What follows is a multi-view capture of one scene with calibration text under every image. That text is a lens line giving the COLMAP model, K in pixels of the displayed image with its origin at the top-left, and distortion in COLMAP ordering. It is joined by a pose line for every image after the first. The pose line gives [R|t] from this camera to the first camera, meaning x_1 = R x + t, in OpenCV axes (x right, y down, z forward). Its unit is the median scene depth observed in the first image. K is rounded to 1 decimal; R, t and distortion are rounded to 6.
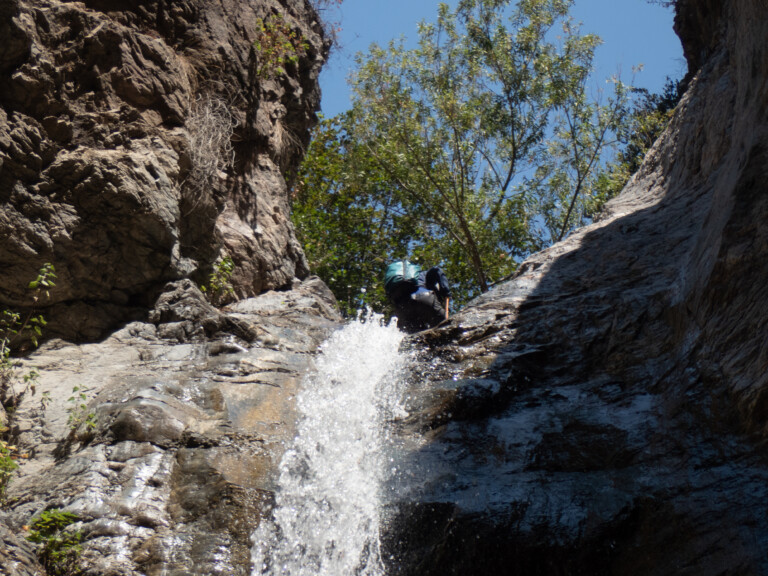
lens RADIAL K [[1859.5, 0, 377.1], [0, 1859.5, 290.7], [0, 0, 1]] dist [0.100436, 0.000000]
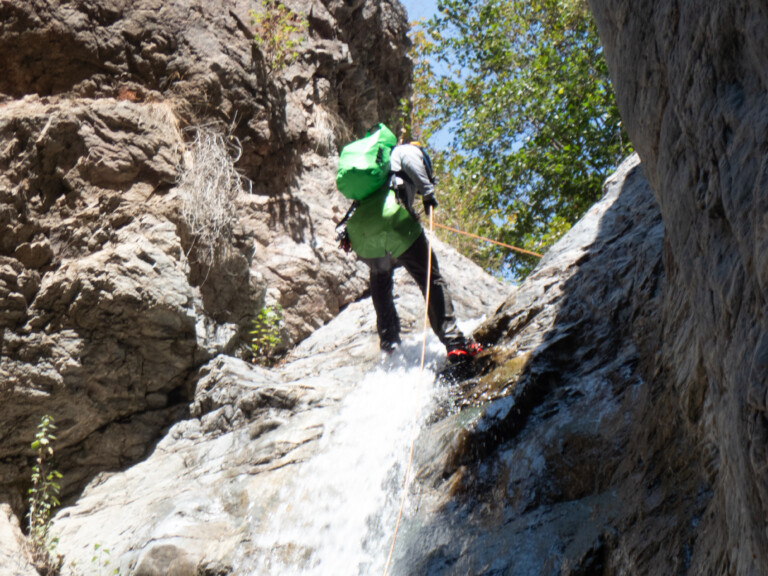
lens RADIAL K [[2292.2, 0, 385.7], [0, 2292.2, 282.9], [0, 0, 1]] dist [0.153115, 0.000000]
pose [[0.917409, -0.318310, -0.238830, 0.260219], [0.341829, 0.937621, 0.063405, -0.085212], [0.203749, -0.139807, 0.968989, -0.085035]]
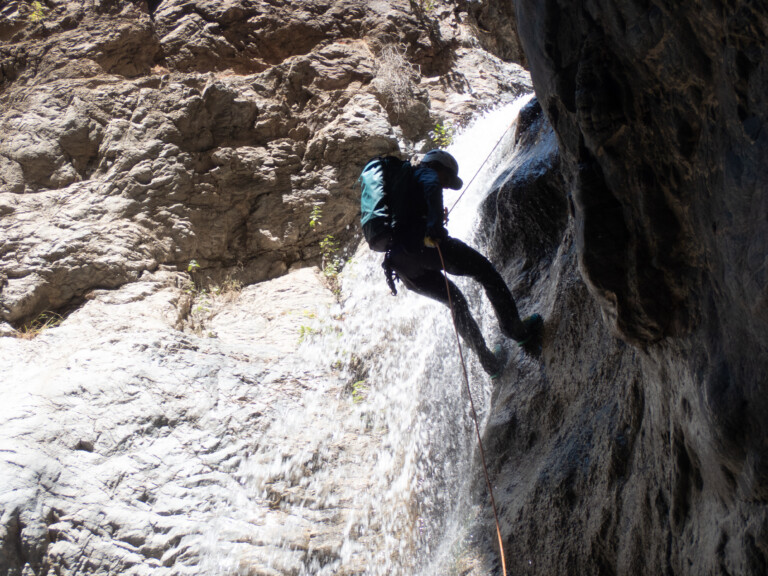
lens RADIAL K [[1134.5, 0, 388.7], [0, 1134.5, 291.0], [0, 0, 1]] dist [0.022226, 0.000000]
pose [[0.681425, -0.569618, -0.459560, 0.261637], [0.609321, 0.789375, -0.074932, 0.145266], [0.405448, -0.228958, 0.884980, 0.112827]]
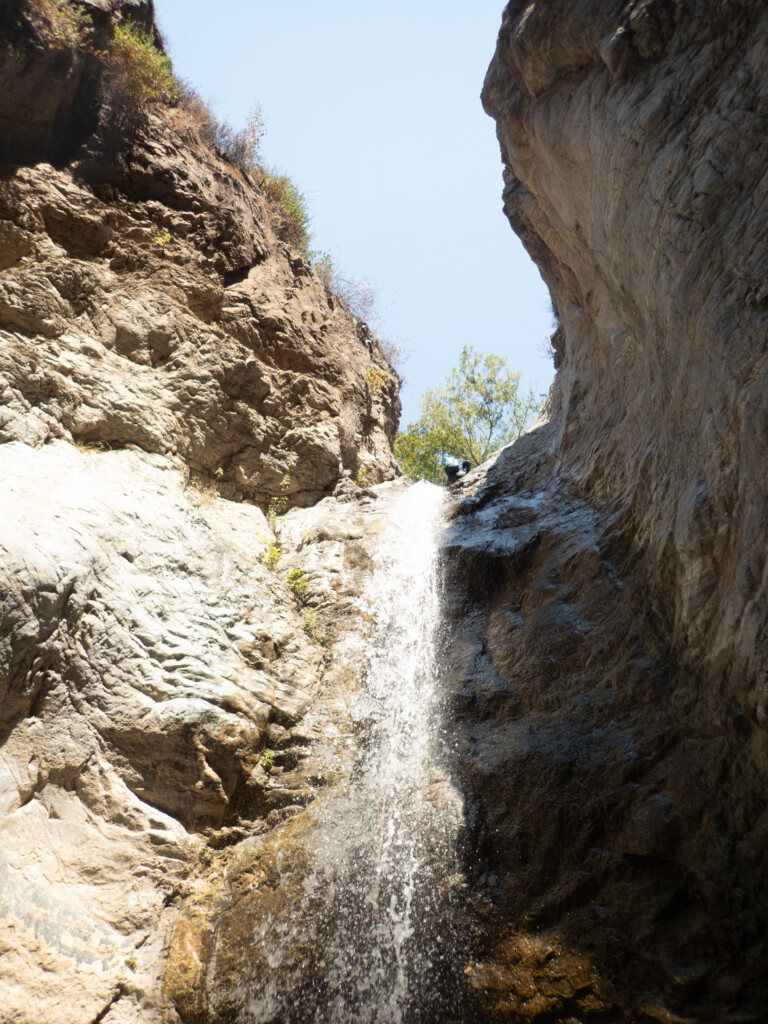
lens RADIAL K [[760.6, 0, 388.0], [0, 760.6, 521.9], [0, 0, 1]] dist [0.009596, -0.003072]
pose [[0.987857, -0.127881, -0.088229, 0.028950], [0.129315, 0.991546, 0.010707, 0.047572], [0.086114, -0.021986, 0.996043, 0.031939]]
